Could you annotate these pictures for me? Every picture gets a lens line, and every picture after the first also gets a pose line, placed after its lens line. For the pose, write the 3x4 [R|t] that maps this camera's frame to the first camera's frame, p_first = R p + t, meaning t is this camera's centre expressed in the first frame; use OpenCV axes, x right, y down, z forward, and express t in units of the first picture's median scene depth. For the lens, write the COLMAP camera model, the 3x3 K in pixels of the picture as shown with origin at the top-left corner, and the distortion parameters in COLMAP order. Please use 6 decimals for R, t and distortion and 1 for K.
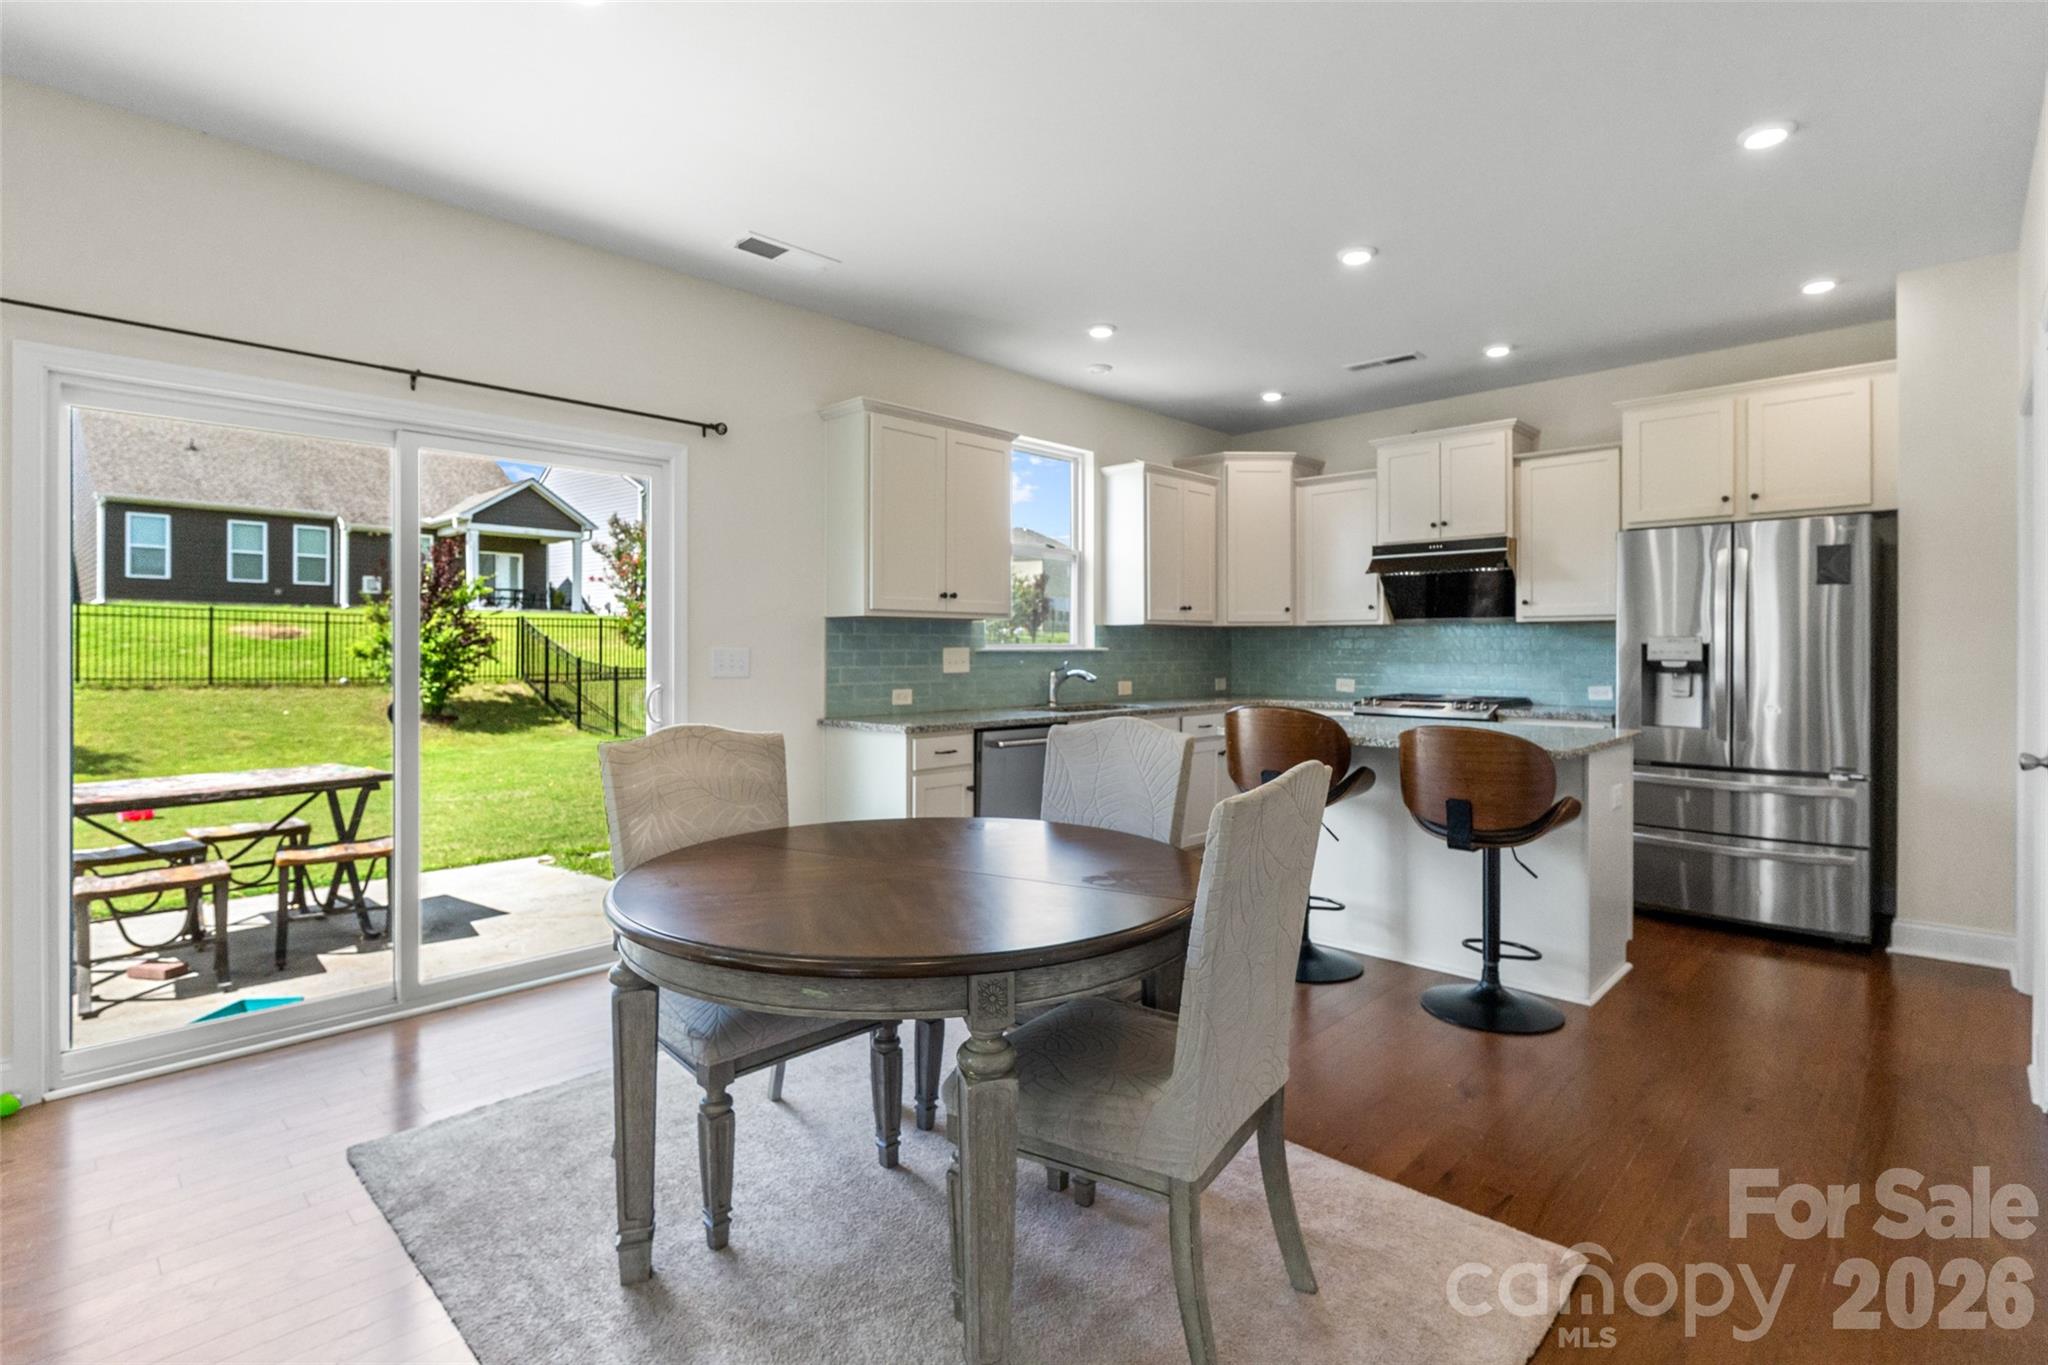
lens RADIAL K [[974.4, 0, 1037.7], [0, 974.4, 650.3], [0, 0, 1]] dist [-0.002816, -0.000003]
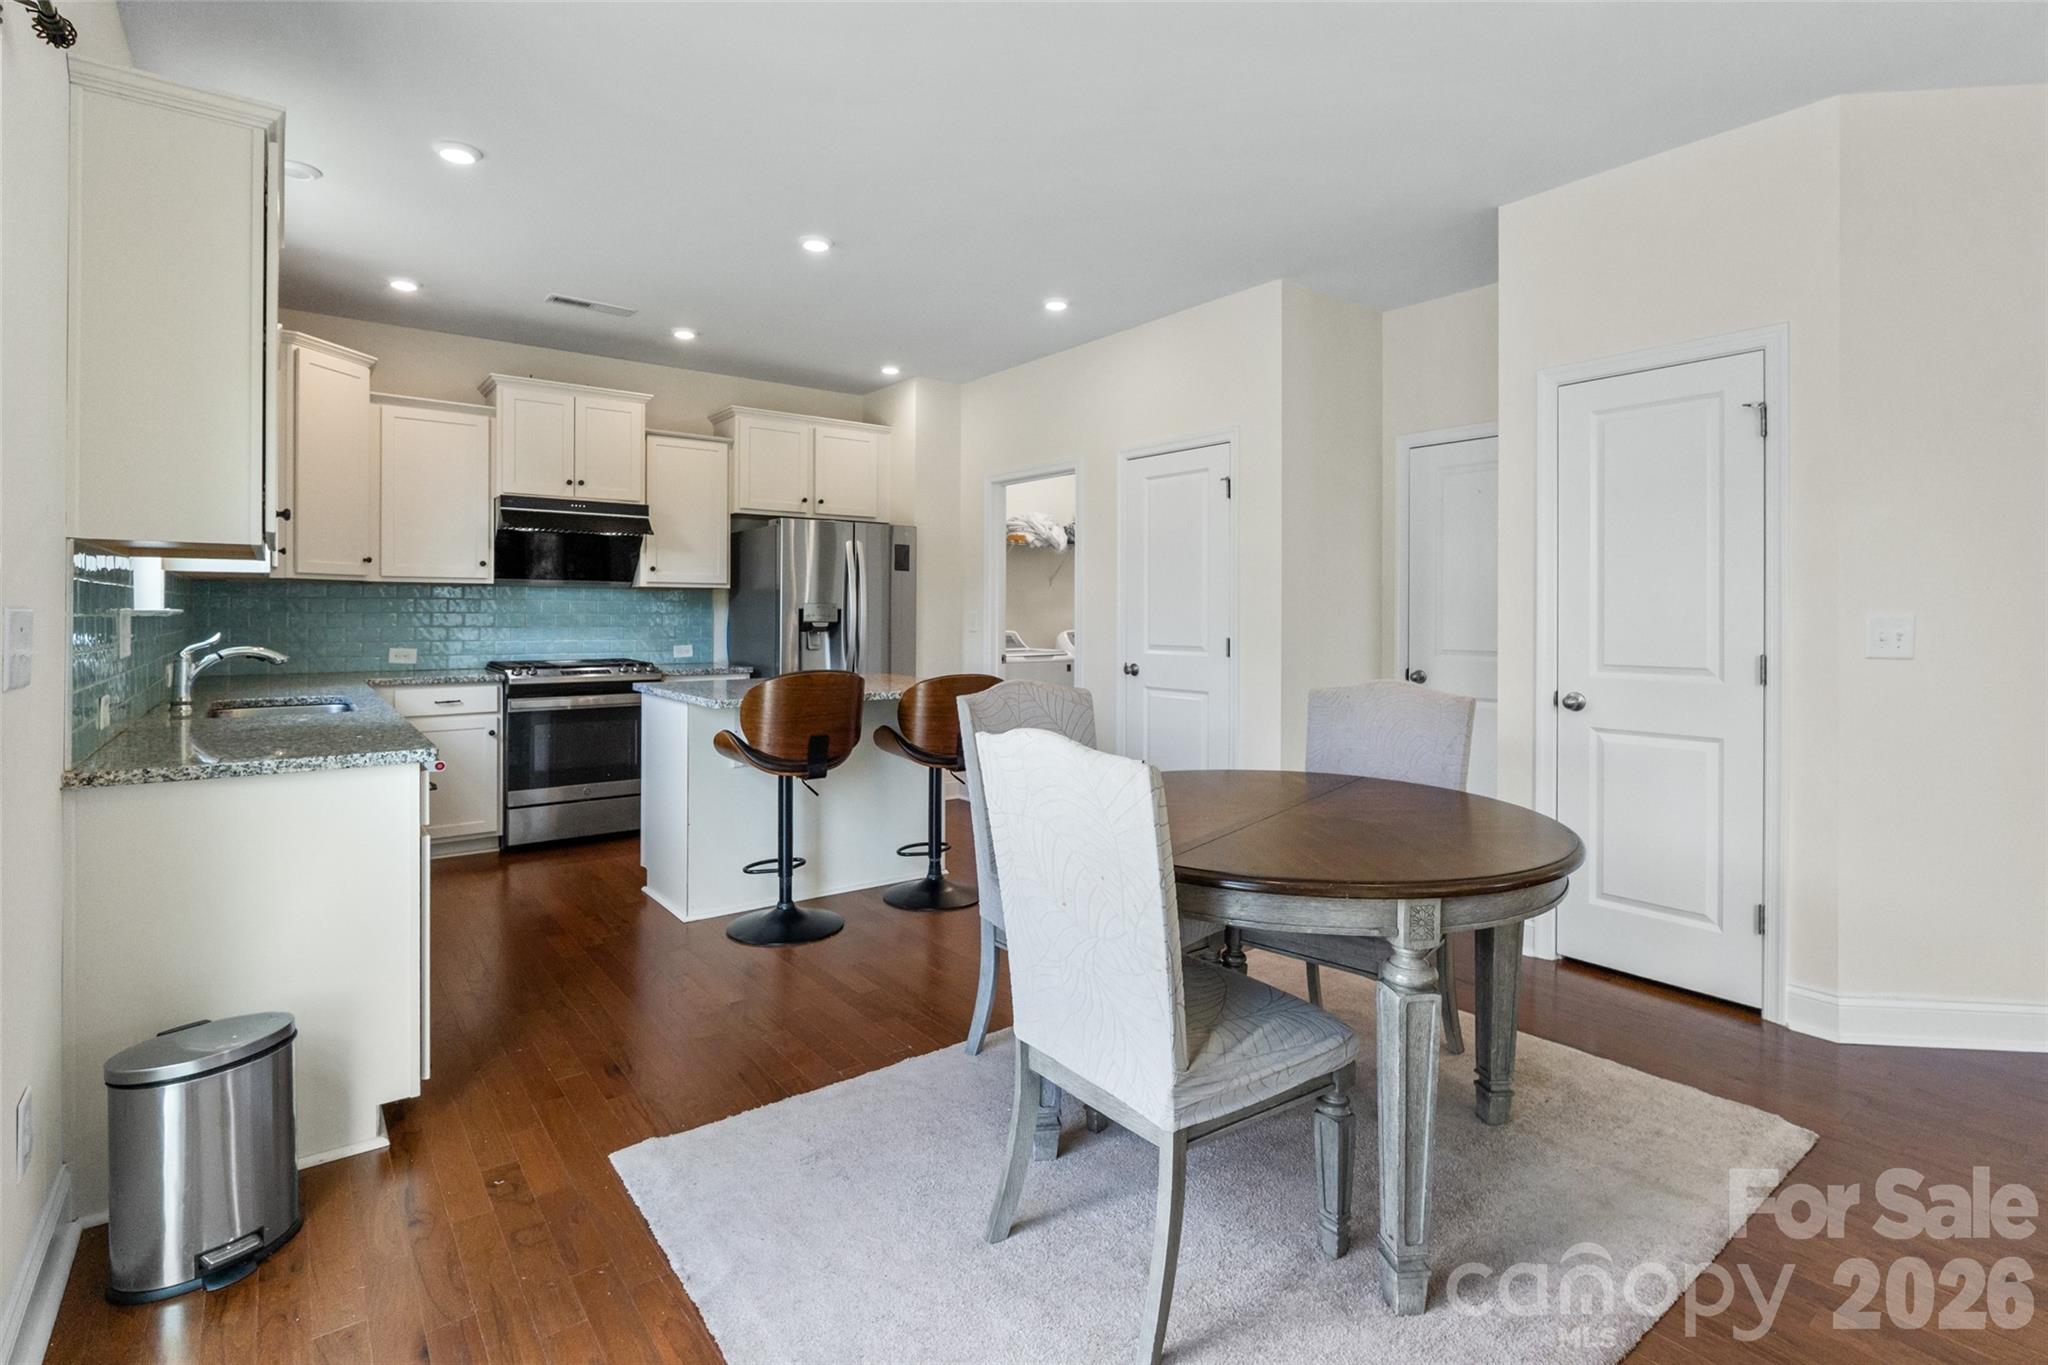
lens RADIAL K [[972.0, 0, 1020.7], [0, 972.0, 628.9], [0, 0, 1]] dist [-0.002800, -0.000303]
pose [[0.158767, -0.014988, 0.987202, -0.453962], [-0.003887, 0.999868, 0.015805, -0.001714], [-0.987308, -0.006347, 0.158688, 0.400710]]
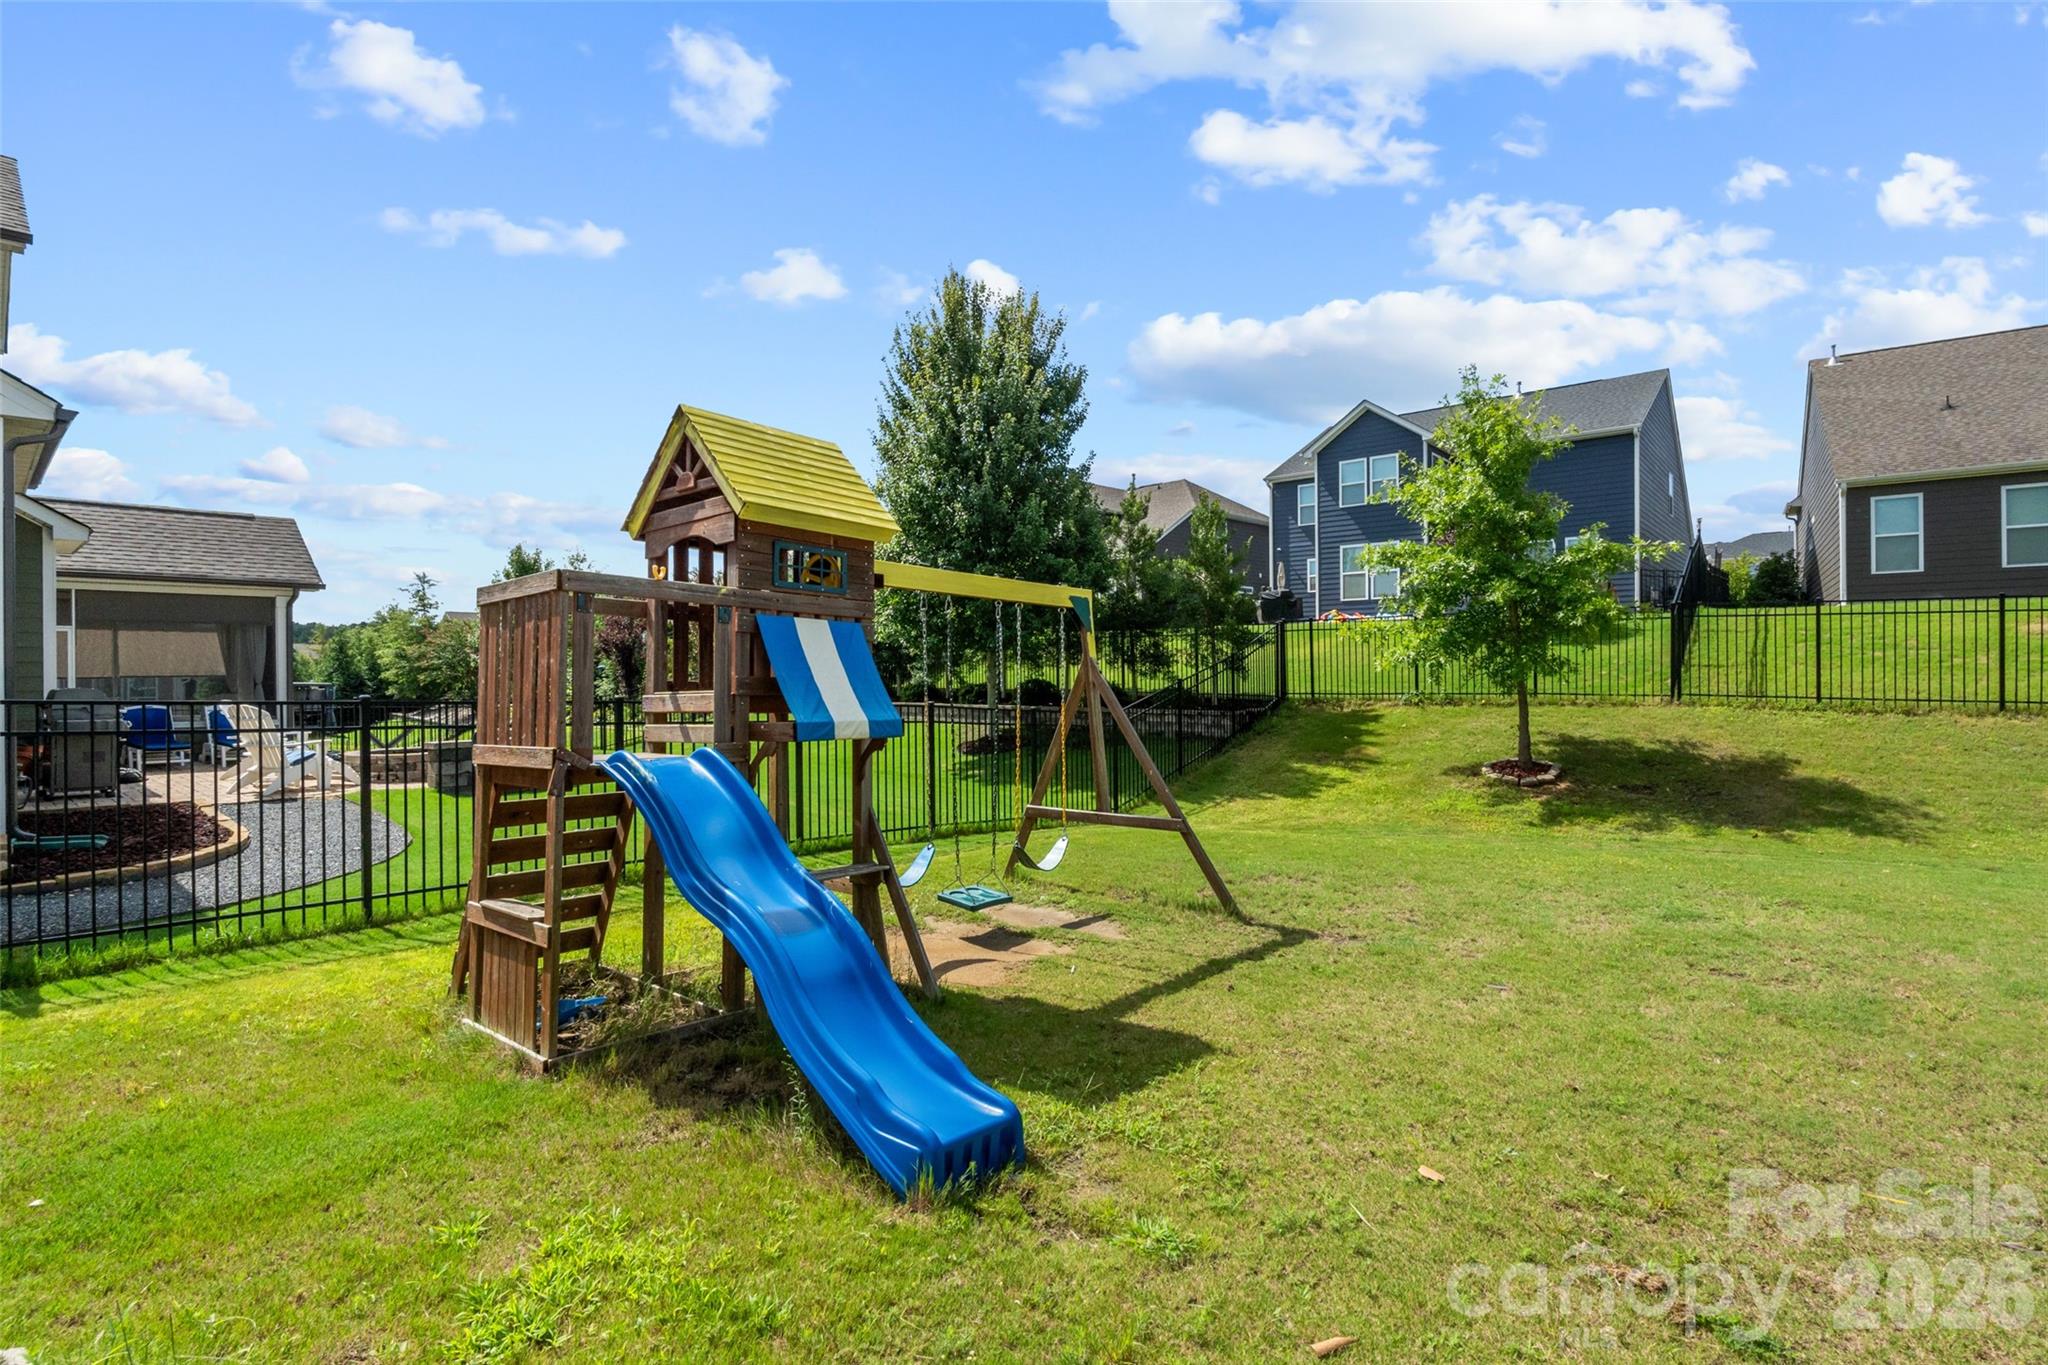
lens RADIAL K [[995.0, 0, 1024.0], [0, 995.0, 682.5], [0, 0, 1]] dist [-0.002372, -0.000449]
pose [[0.117847, 0.007755, -0.993001, -0.826895], [0.009842, 0.999911, 0.008977, 0.011750], [0.992983, -0.010831, 0.117761, 0.829858]]
